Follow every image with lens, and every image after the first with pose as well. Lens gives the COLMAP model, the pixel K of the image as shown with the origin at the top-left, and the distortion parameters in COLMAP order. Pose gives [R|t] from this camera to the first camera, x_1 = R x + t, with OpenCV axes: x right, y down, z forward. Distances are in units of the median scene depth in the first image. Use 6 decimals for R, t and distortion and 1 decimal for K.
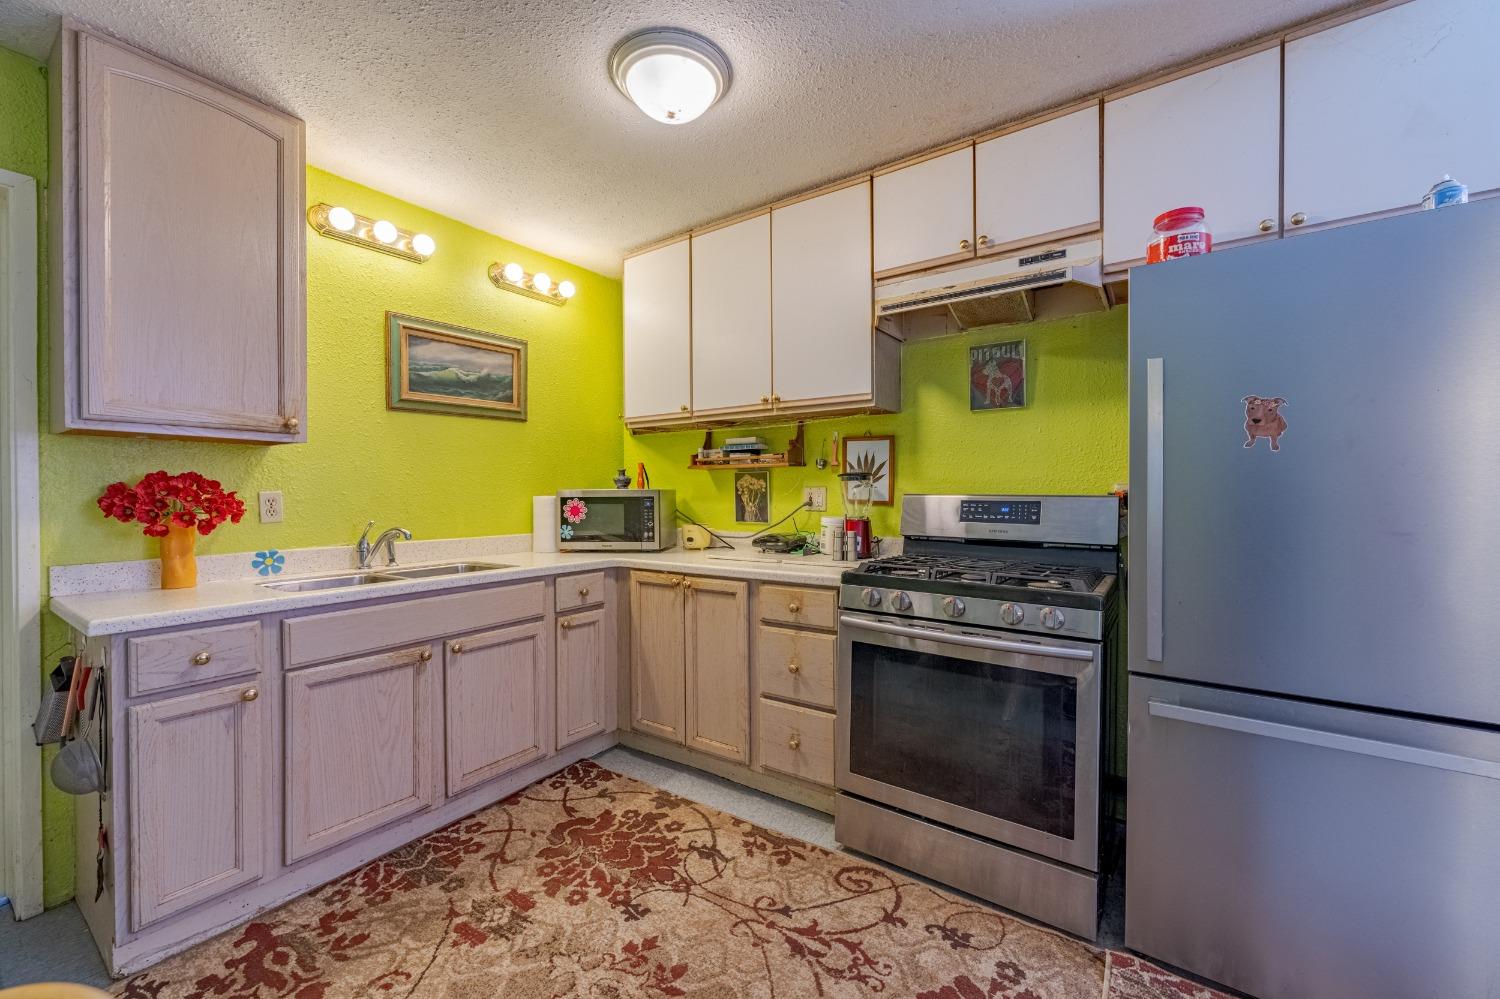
lens RADIAL K [[593.3, 0, 755.0], [0, 593.3, 495.9], [0, 0, 1]] dist [-0.002604, 0.002689]
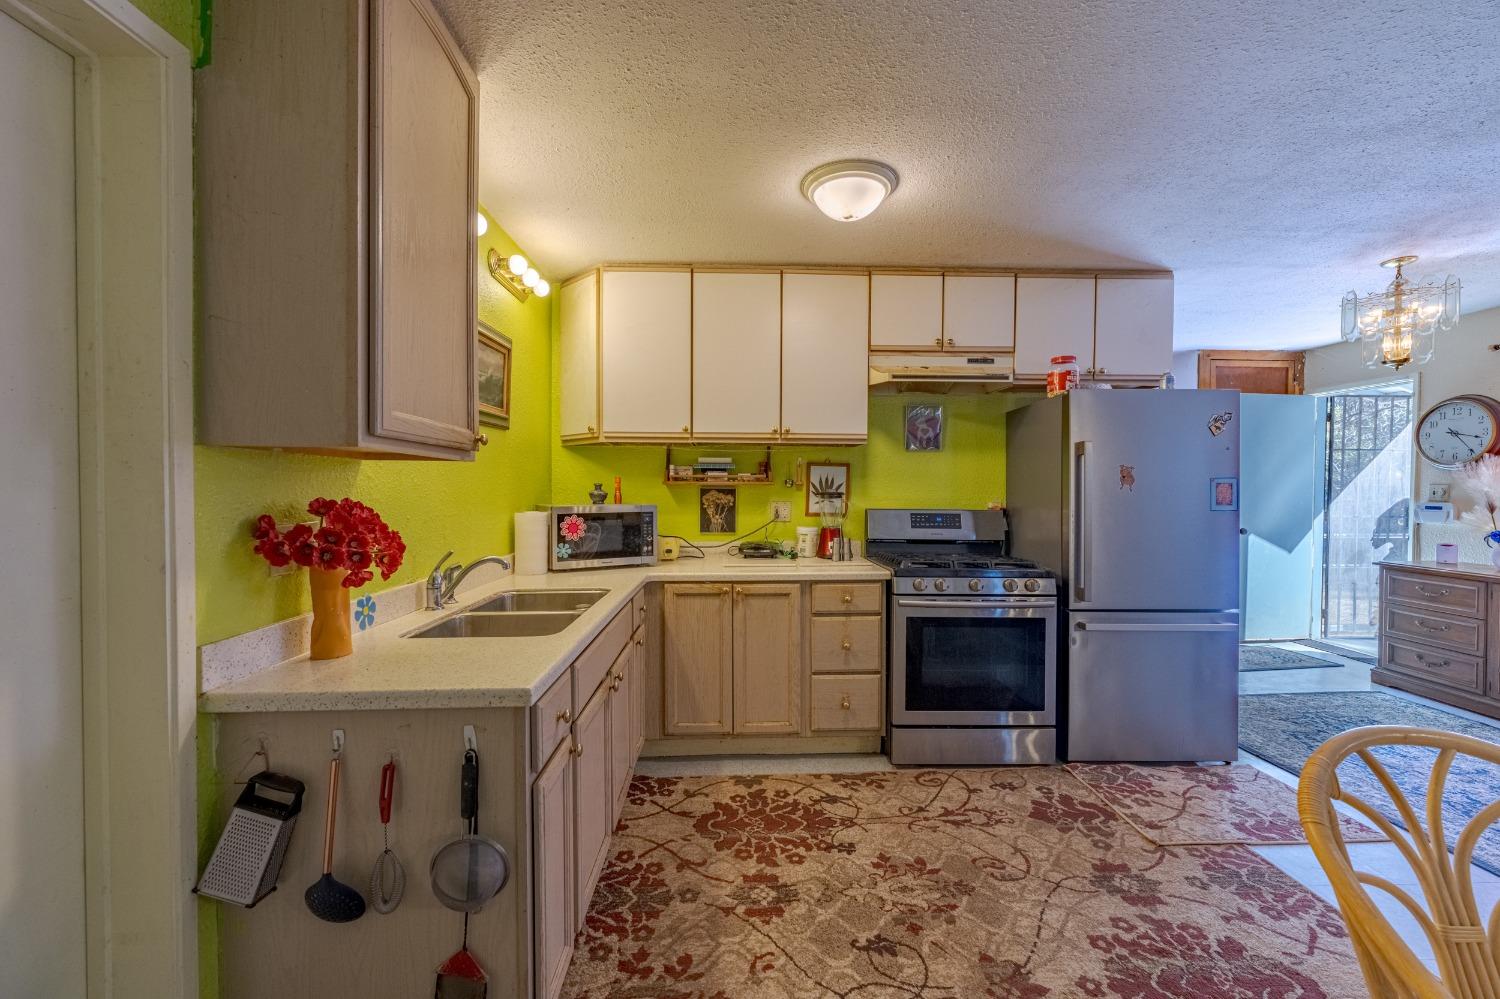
lens RADIAL K [[593.3, 0, 755.0], [0, 593.3, 495.9], [0, 0, 1]] dist [-0.002604, 0.002689]
pose [[0.800180, -0.000236, 0.599760, -0.864051], [-0.002376, 0.999991, 0.003563, -0.041002], [-0.599755, -0.004275, 0.800172, 0.084281]]
